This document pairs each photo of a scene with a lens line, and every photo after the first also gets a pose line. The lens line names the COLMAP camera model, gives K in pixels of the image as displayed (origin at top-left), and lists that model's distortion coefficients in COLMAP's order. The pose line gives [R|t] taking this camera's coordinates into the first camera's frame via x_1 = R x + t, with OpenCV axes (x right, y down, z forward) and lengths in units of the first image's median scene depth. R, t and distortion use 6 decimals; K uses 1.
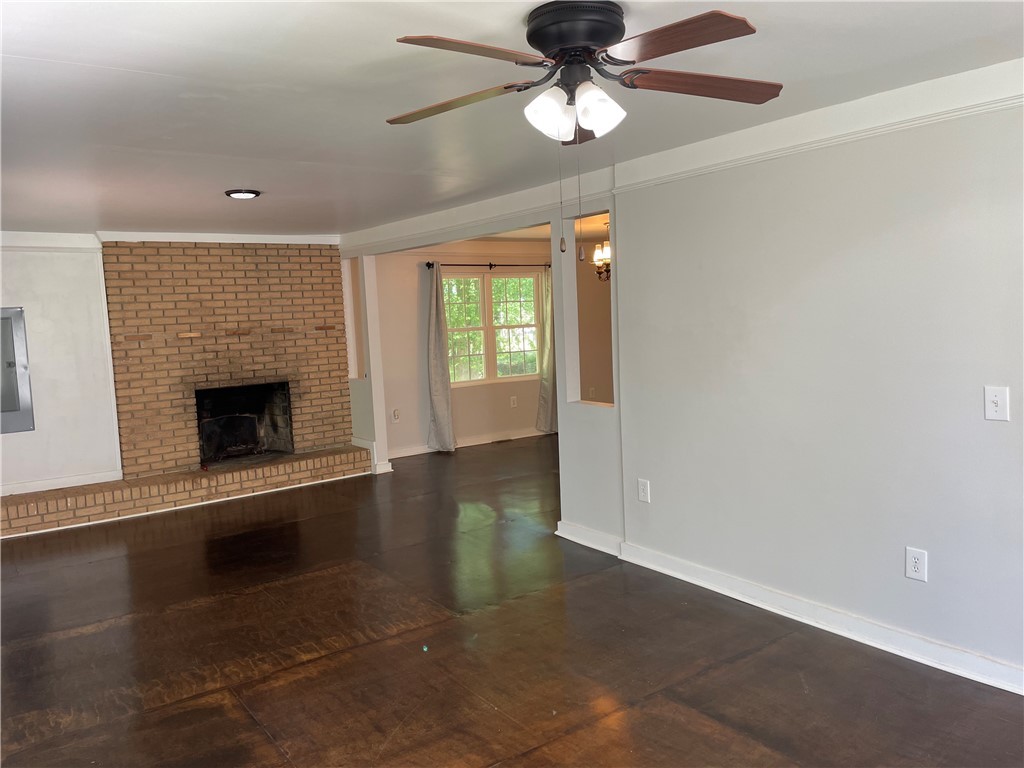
lens RADIAL K [[783.0, 0, 519.4], [0, 783.0, 379.9], [0, 0, 1]] dist [0.085823, -0.112819]
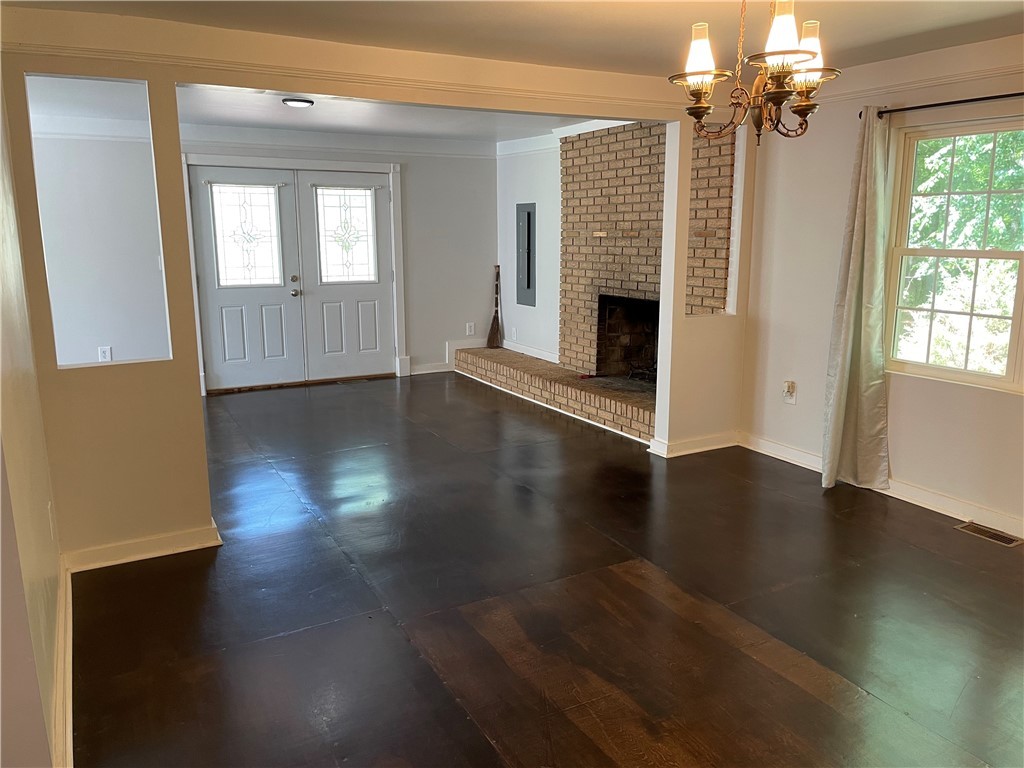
lens RADIAL K [[783.0, 0, 508.0], [0, 783.0, 393.1], [0, 0, 1]] dist [0.085823, -0.112819]
pose [[-0.154212, 0.252415, -0.955251, 0.511663], [-0.067670, 0.961848, 0.265083, -0.110766], [0.985718, 0.105520, -0.131247, 0.998457]]
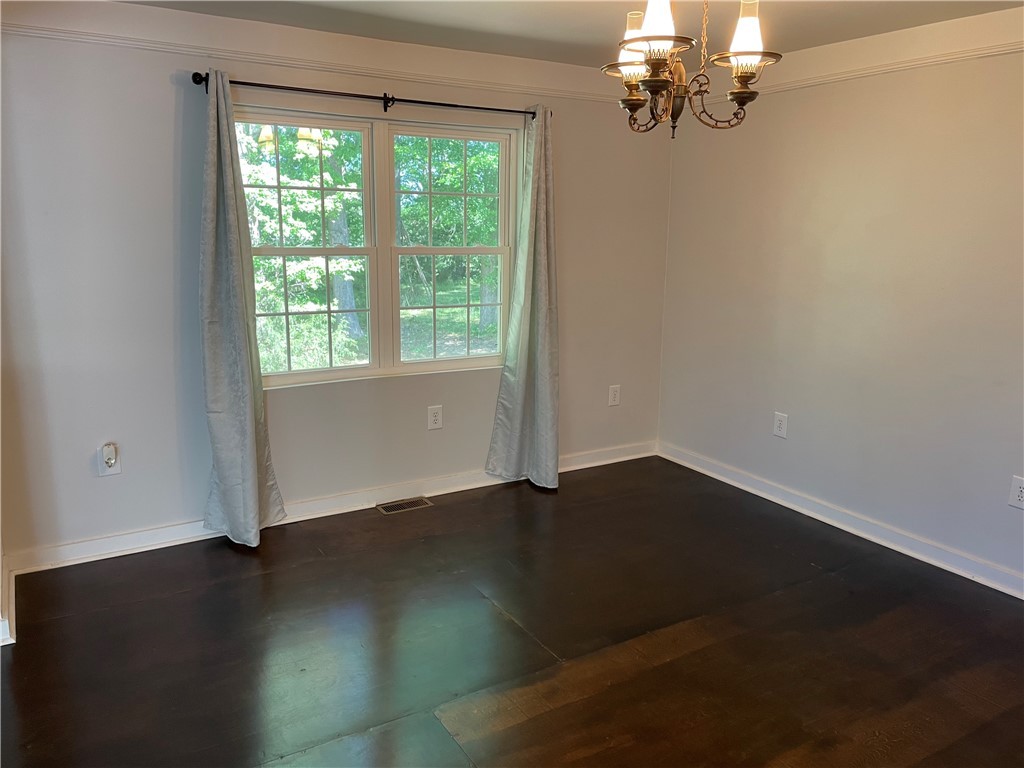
lens RADIAL K [[783.0, 0, 510.7], [0, 783.0, 373.4], [0, 0, 1]] dist [0.085823, -0.112819]
pose [[0.994225, 0.073113, -0.078551, 0.090260], [-0.064045, 0.991604, 0.112336, -0.065476], [0.086105, -0.106657, 0.990561, 0.703711]]
